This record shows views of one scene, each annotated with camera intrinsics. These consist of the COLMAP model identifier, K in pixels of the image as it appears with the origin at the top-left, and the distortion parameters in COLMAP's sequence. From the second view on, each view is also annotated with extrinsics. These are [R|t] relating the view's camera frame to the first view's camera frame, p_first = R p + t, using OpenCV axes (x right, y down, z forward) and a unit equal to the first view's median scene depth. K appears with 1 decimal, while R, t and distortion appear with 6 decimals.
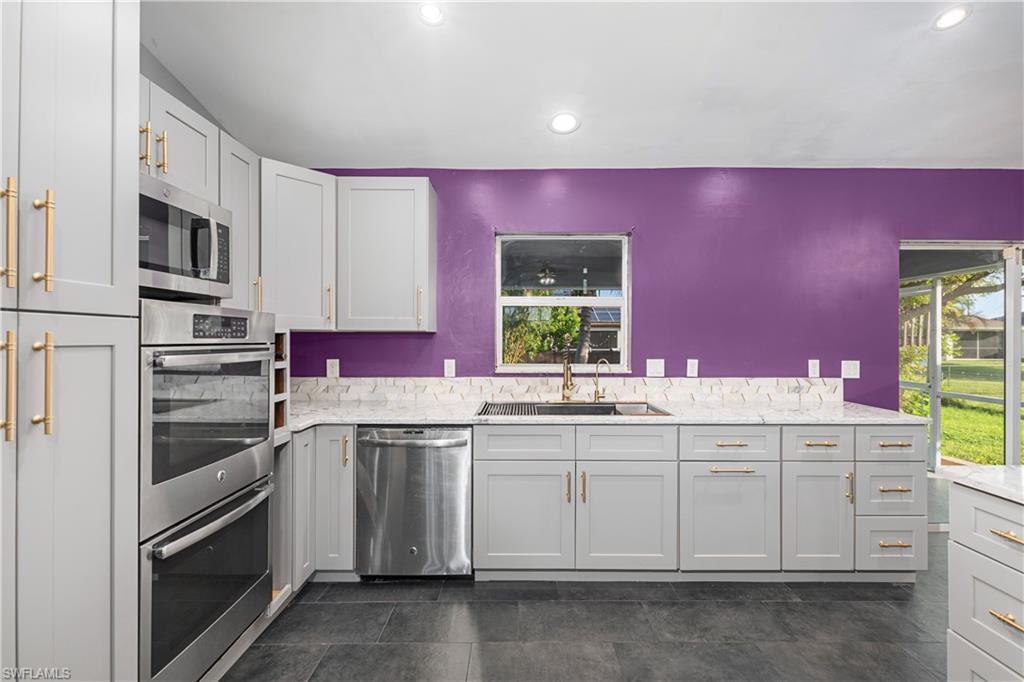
lens RADIAL K [[448.2, 0, 522.3], [0, 448.2, 338.8], [0, 0, 1]] dist [0.004821, 0.000150]
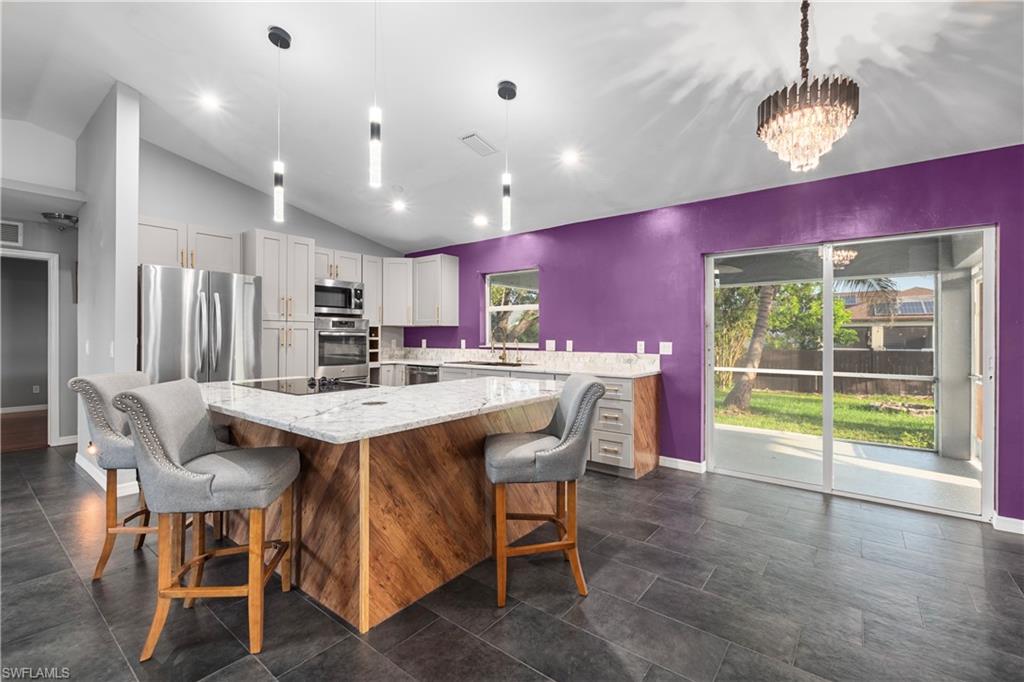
lens RADIAL K [[442.6, 0, 511.3], [0, 442.6, 335.3], [0, 0, 1]] dist [0.000784, -0.000082]
pose [[0.782835, -0.001452, -0.622228, 1.225851], [-0.001583, 0.999989, -0.004326, 0.034313], [0.622227, 0.004371, 0.782824, -0.399016]]
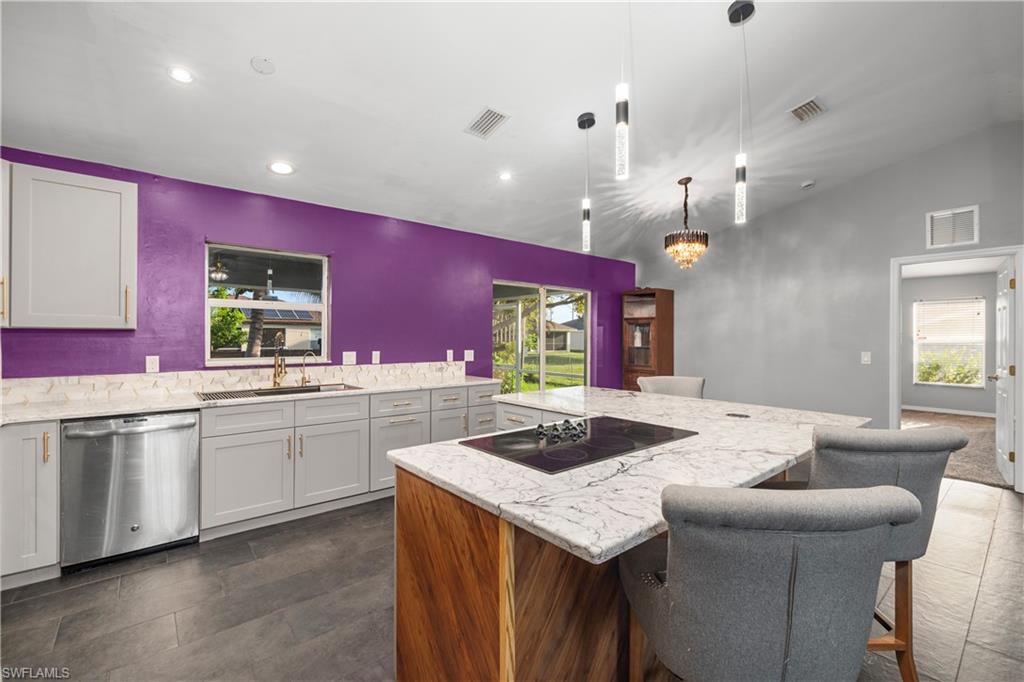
lens RADIAL K [[442.6, 0, 511.3], [0, 442.6, 335.3], [0, 0, 1]] dist [0.000784, -0.000082]
pose [[0.770575, 0.003936, 0.637337, -0.176807], [-0.001952, 0.999991, -0.003815, 0.000419], [-0.637346, 0.001696, 0.770576, -0.337111]]
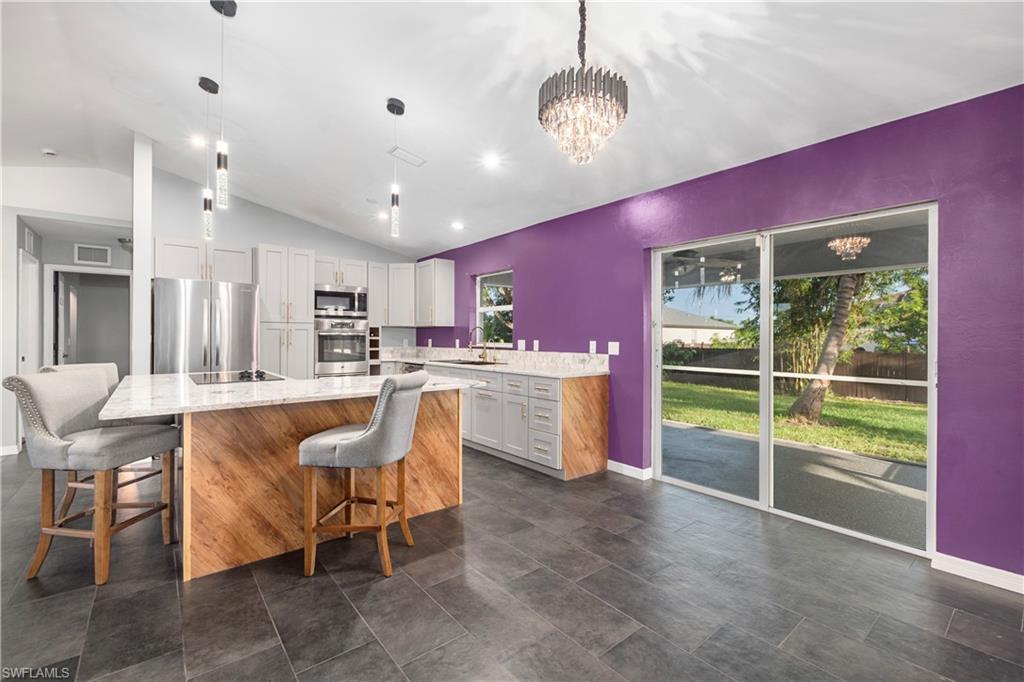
lens RADIAL K [[442.6, 0, 511.3], [0, 442.6, 335.3], [0, 0, 1]] dist [0.000784, -0.000082]
pose [[0.625979, -0.001810, -0.779838, 1.596787], [-0.002976, 0.999984, -0.004710, 0.036068], [0.779834, 0.005269, 0.625964, -0.086682]]
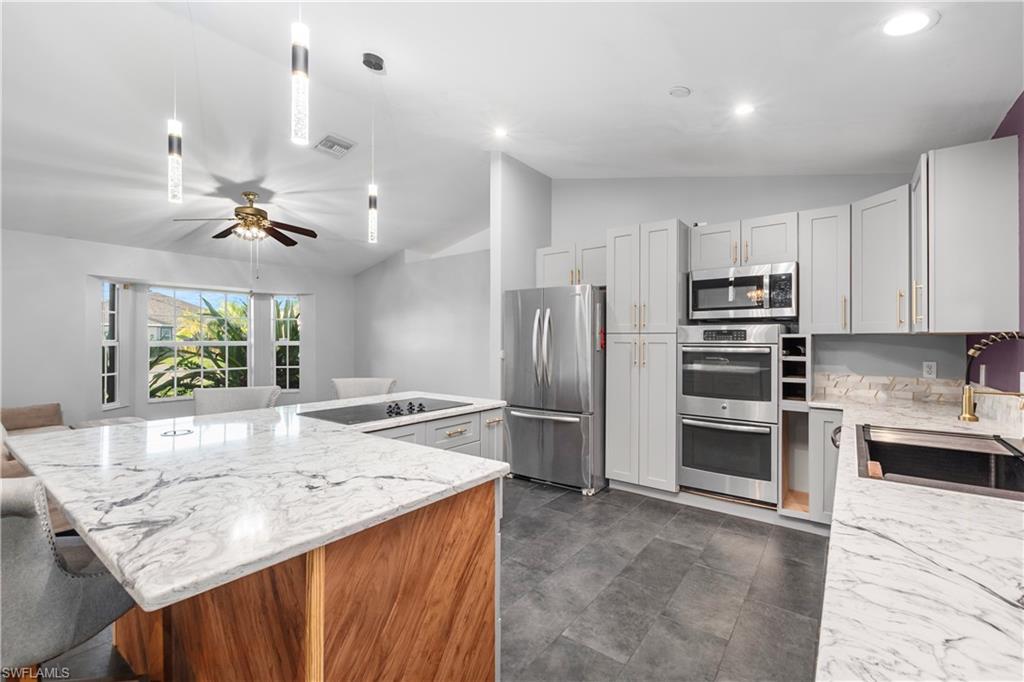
lens RADIAL K [[442.1, 0, 507.6], [0, 442.1, 347.0], [0, 0, 1]] dist [0.015378, 0.000039]
pose [[-0.613396, 0.010682, -0.789703, 0.855105], [-0.001987, 0.999884, 0.015069, -0.000655], [0.789773, 0.010813, -0.613304, 0.801875]]
